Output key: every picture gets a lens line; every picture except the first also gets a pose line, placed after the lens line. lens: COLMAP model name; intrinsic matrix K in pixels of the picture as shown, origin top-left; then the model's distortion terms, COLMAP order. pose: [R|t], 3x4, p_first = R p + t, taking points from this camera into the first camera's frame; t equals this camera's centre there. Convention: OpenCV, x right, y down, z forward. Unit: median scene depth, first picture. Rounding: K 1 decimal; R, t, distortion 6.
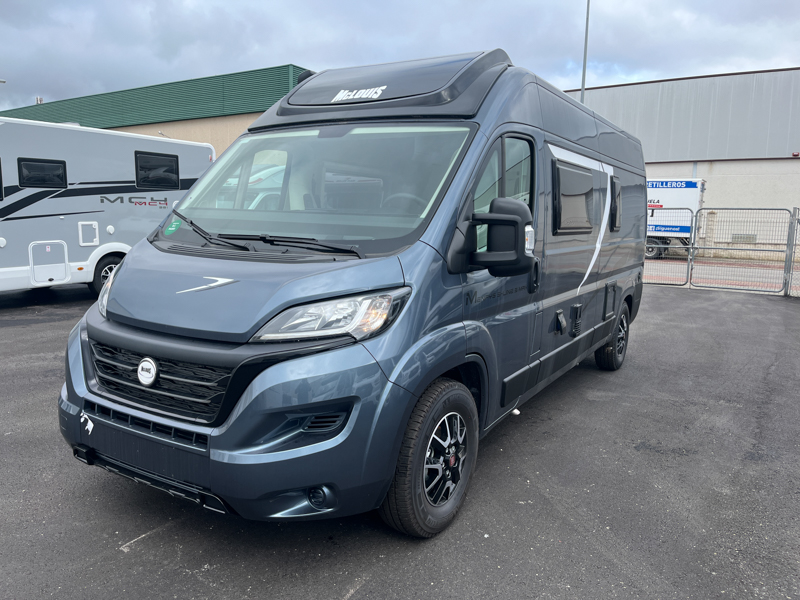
lens RADIAL K [[605.2, 0, 402.4], [0, 605.2, 302.4], [0, 0, 1]] dist [0.057313, -0.080380]
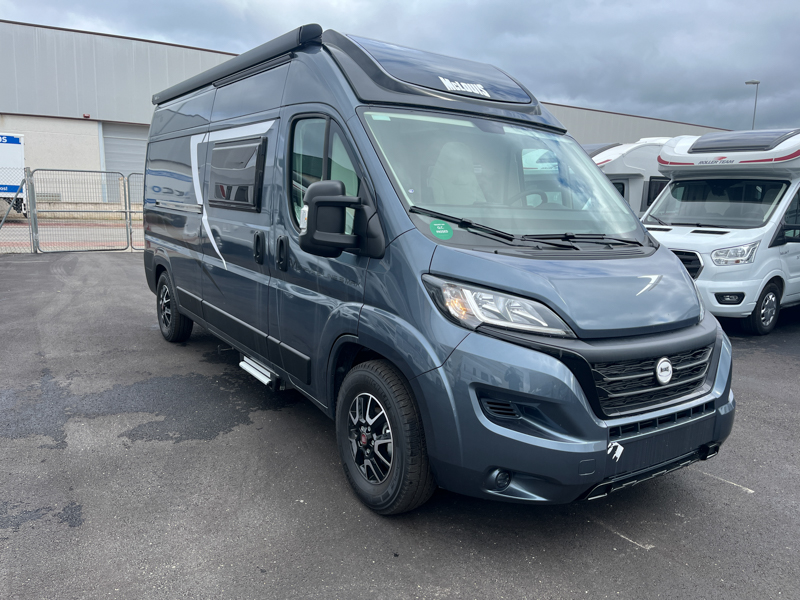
lens RADIAL K [[605.2, 0, 400.0], [0, 605.2, 304.6], [0, 0, 1]] dist [0.057313, -0.080380]
pose [[0.422593, -0.164528, 0.891261, -0.839057], [0.097329, 0.985936, 0.135856, -0.103136], [-0.901078, 0.029334, 0.432663, 0.518395]]
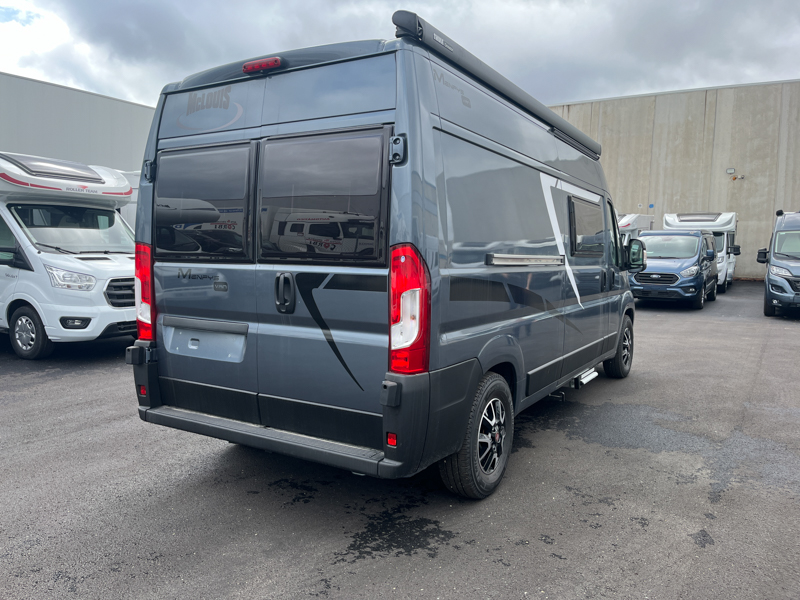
lens RADIAL K [[605.2, 0, 393.7], [0, 605.2, 295.2], [0, 0, 1]] dist [0.057313, -0.080380]
pose [[-0.998924, -0.046147, 0.004645, 0.252220], [-0.044173, 0.977133, 0.207991, -0.293547], [-0.014137, 0.207562, -0.978120, 2.259932]]
